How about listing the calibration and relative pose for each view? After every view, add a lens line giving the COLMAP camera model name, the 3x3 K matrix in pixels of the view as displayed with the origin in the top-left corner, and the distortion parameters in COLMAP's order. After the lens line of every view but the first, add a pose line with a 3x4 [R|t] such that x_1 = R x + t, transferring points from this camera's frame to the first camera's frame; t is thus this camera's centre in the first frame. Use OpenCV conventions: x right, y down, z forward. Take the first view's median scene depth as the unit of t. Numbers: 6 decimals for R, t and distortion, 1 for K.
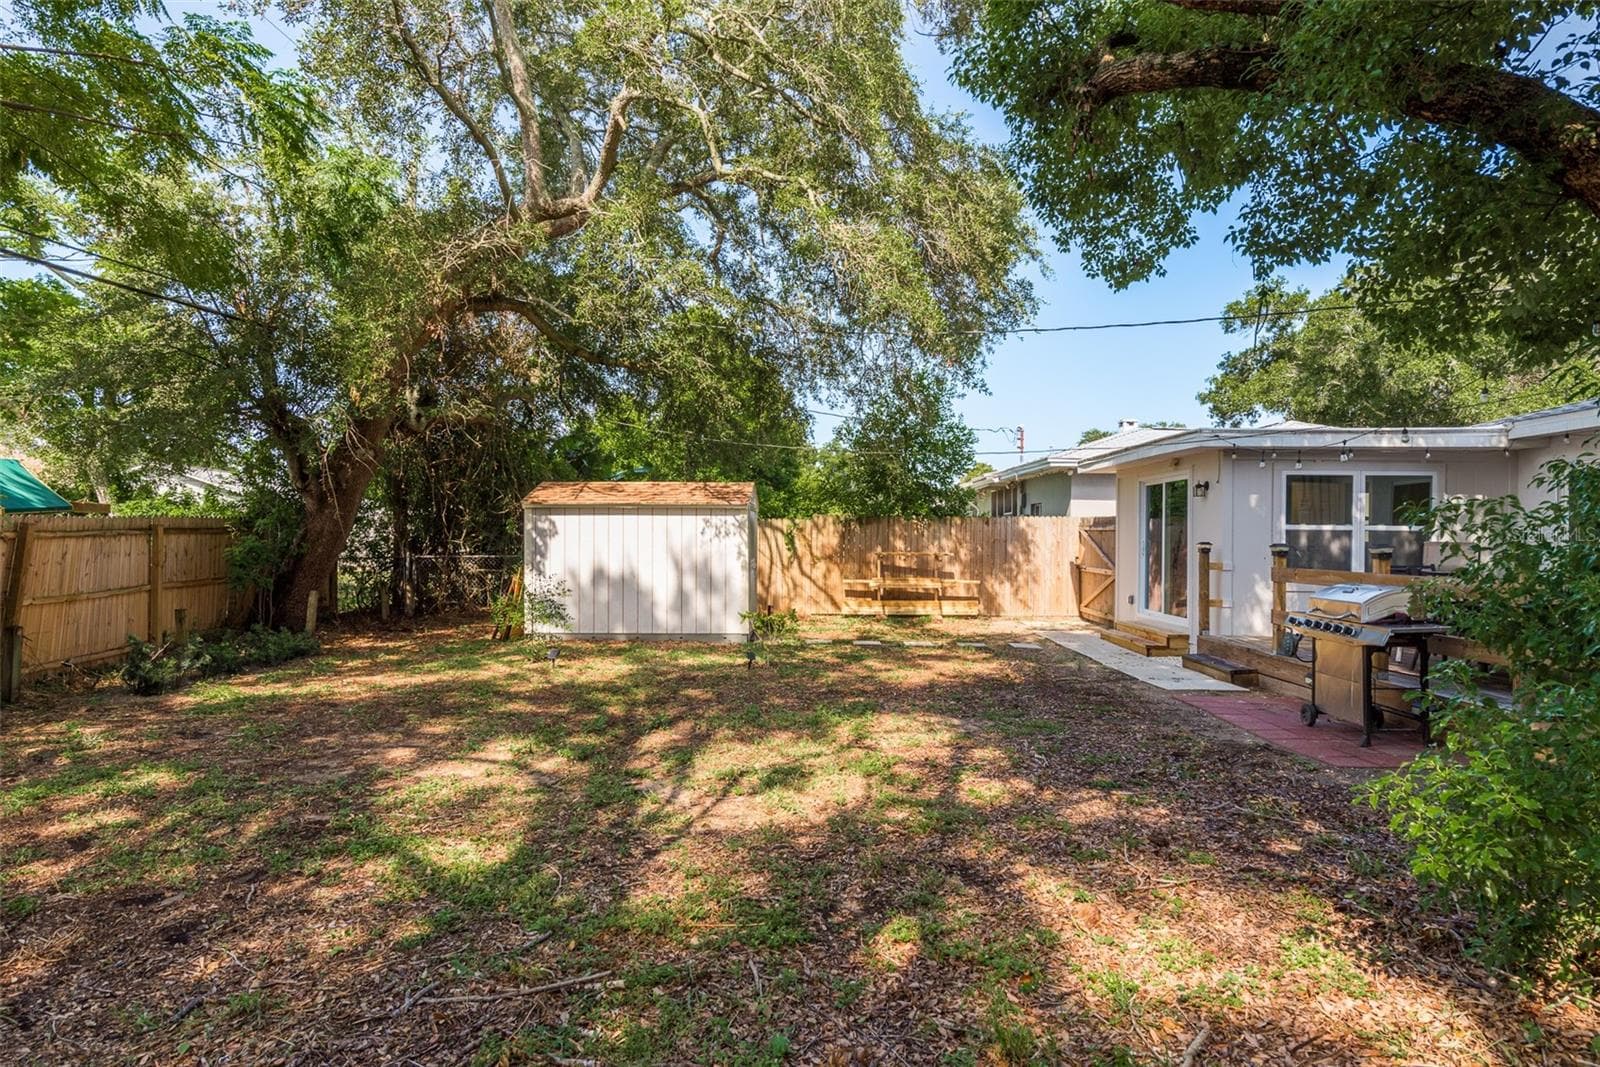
lens RADIAL K [[923.4, 0, 745.2], [0, 923.4, 531.9], [0, 0, 1]] dist [0.004890, 0.001504]
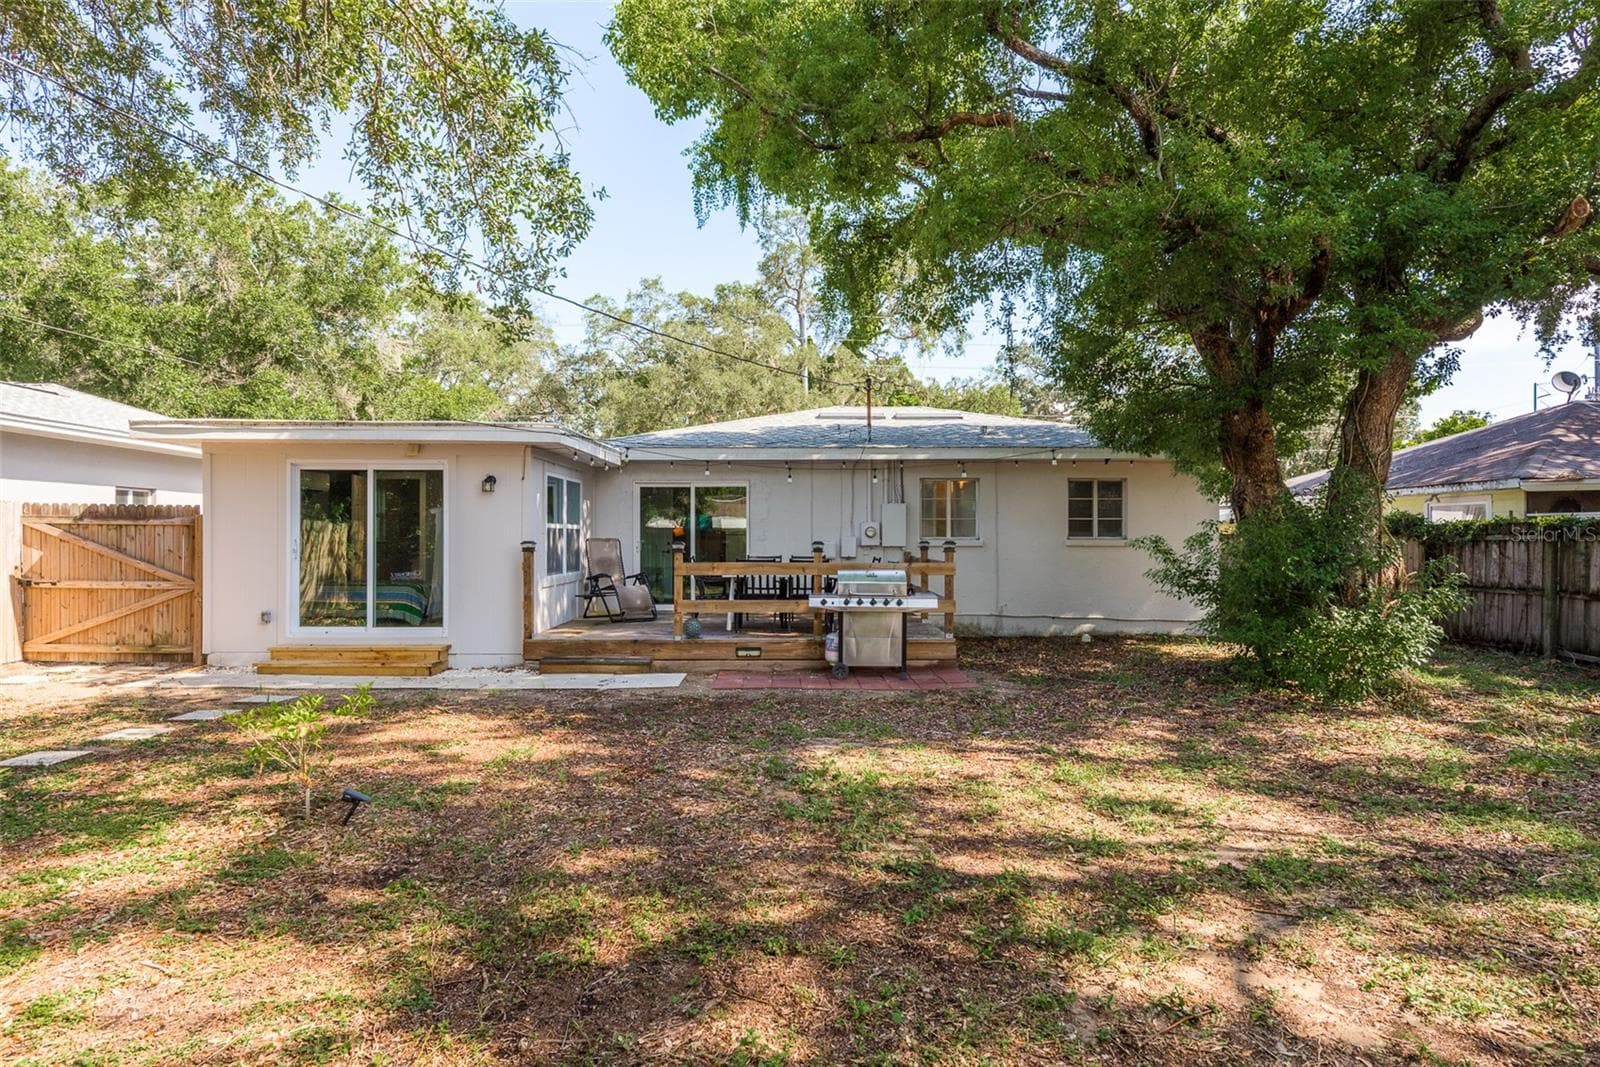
lens RADIAL K [[934.6, 0, 815.8], [0, 934.6, 531.2], [0, 0, 1]] dist [-0.000383, -0.000827]
pose [[-0.091925, -0.004664, 0.995755, -0.398149], [-0.007791, 0.999962, 0.003964, -0.004622], [-0.995735, -0.007394, -0.091958, 0.650678]]
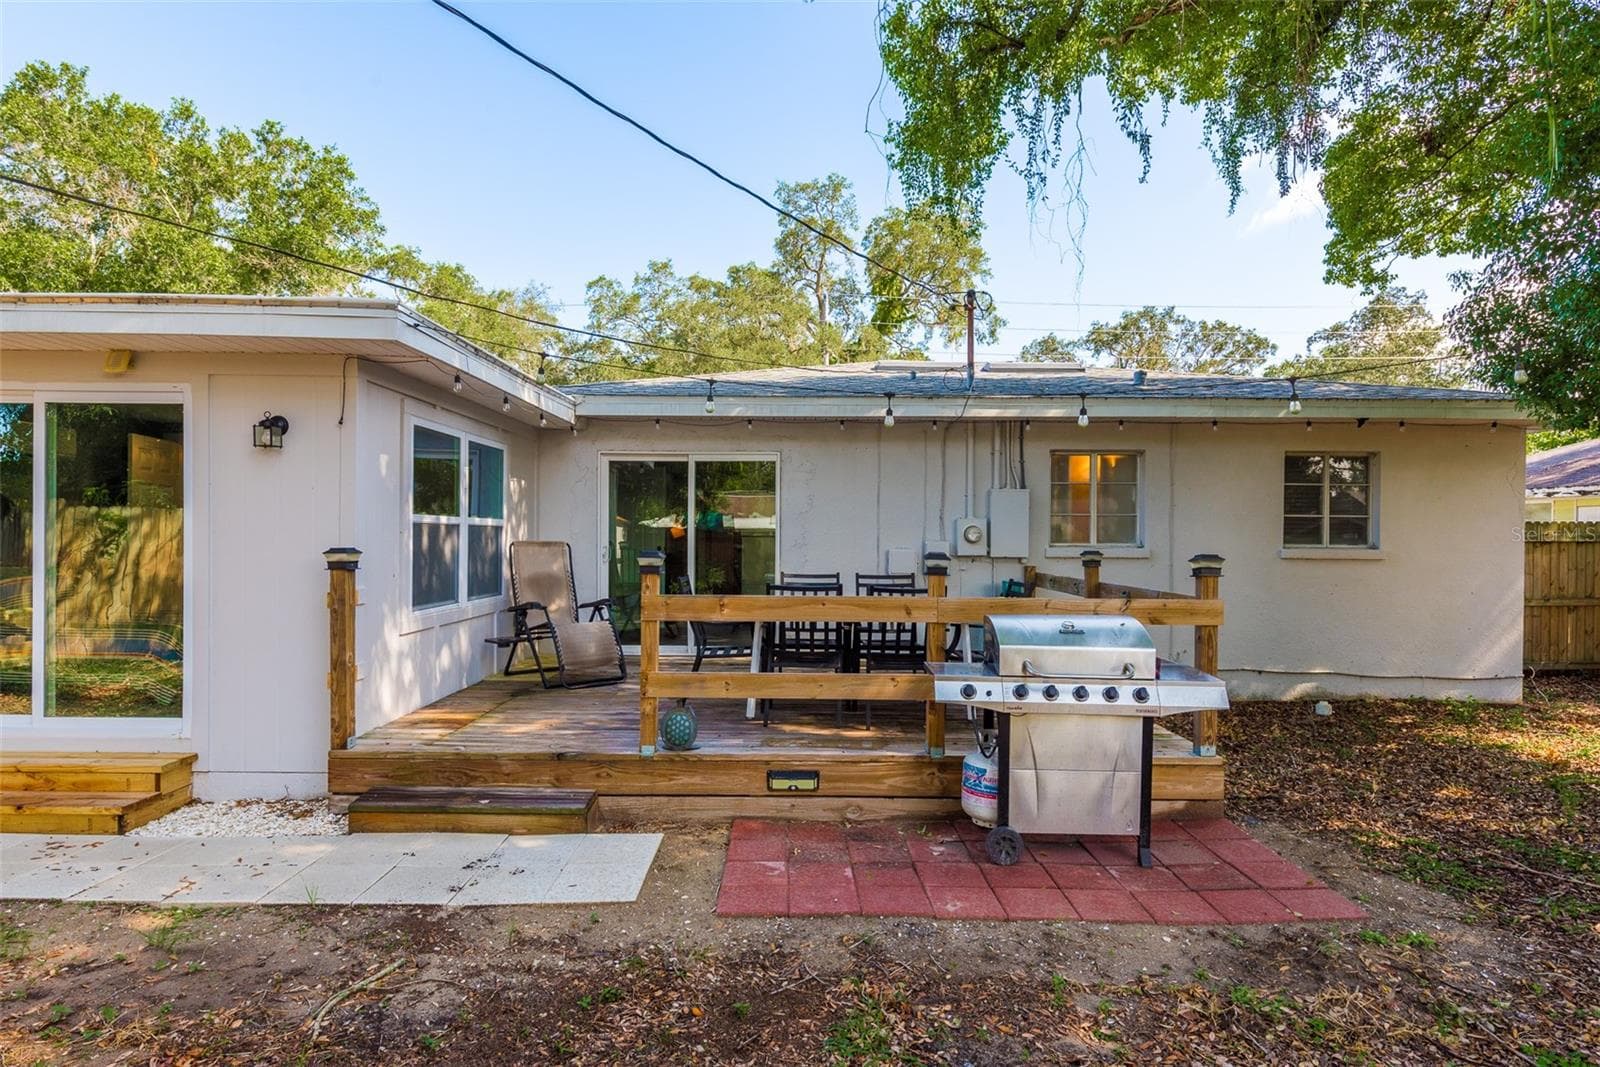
lens RADIAL K [[866.2, 0, 796.8], [0, 866.2, 540.7], [0, 0, 1]] dist [0.000410, -0.000184]
pose [[-0.065314, -0.014334, 0.997762, 0.041425], [-0.015124, 0.999796, 0.013374, -0.001714], [-0.997750, -0.014217, -0.065517, 0.656958]]
